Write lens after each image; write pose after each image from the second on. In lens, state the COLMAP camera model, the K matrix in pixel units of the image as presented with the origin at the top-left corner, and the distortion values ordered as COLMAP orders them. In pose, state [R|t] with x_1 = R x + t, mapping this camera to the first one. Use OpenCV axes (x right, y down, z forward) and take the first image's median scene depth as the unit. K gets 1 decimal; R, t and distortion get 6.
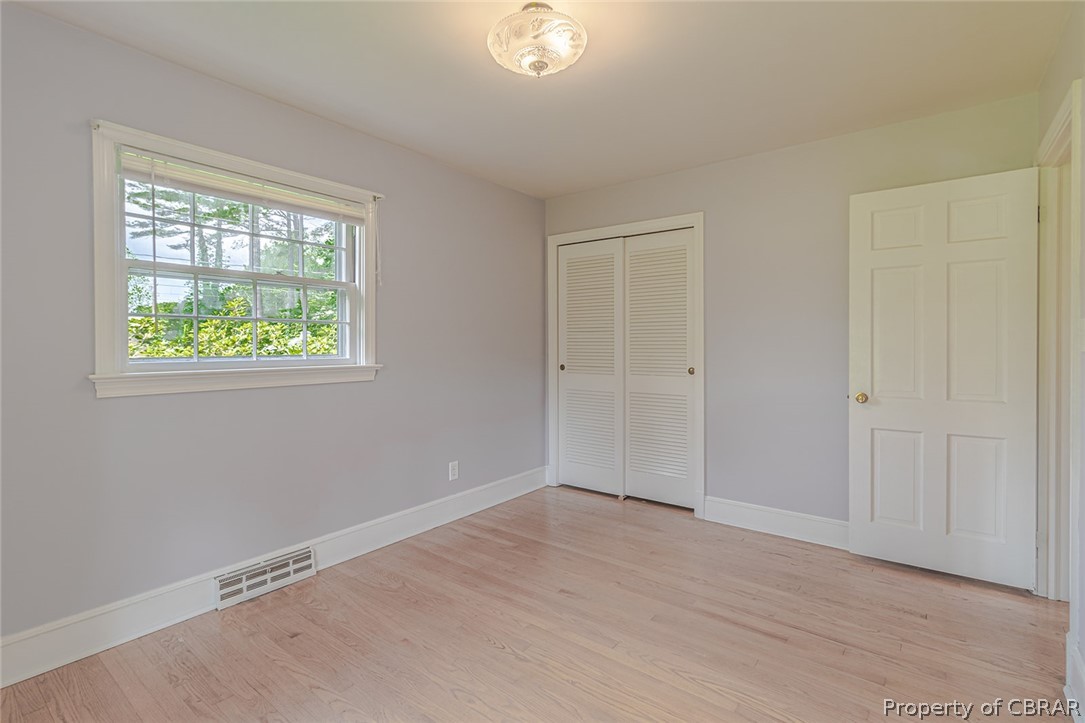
lens RADIAL K [[506.6, 0, 542.1], [0, 506.6, 357.1], [0, 0, 1]] dist [0.026738, -0.000006]
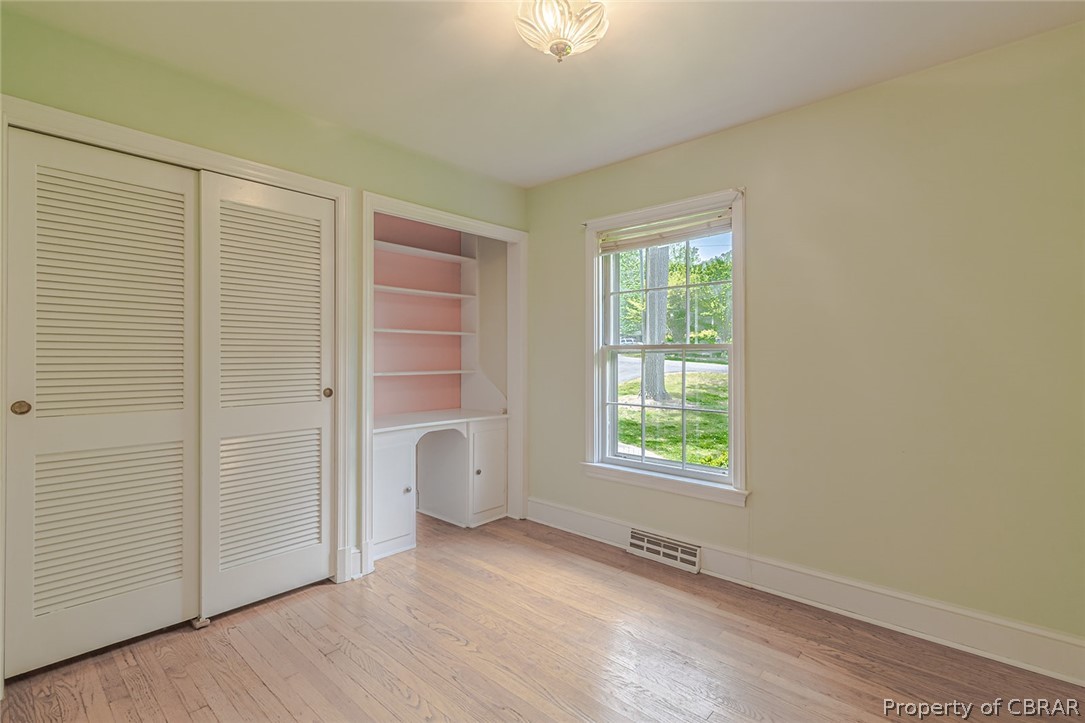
lens RADIAL K [[506.6, 0, 546.4], [0, 506.6, 359.2], [0, 0, 1]] dist [0.026738, -0.000006]
pose [[-0.088015, 0.007516, -0.996091, 0.677597], [-0.015105, 0.999846, 0.008879, -0.027132], [0.996005, 0.015828, -0.087888, 0.825655]]
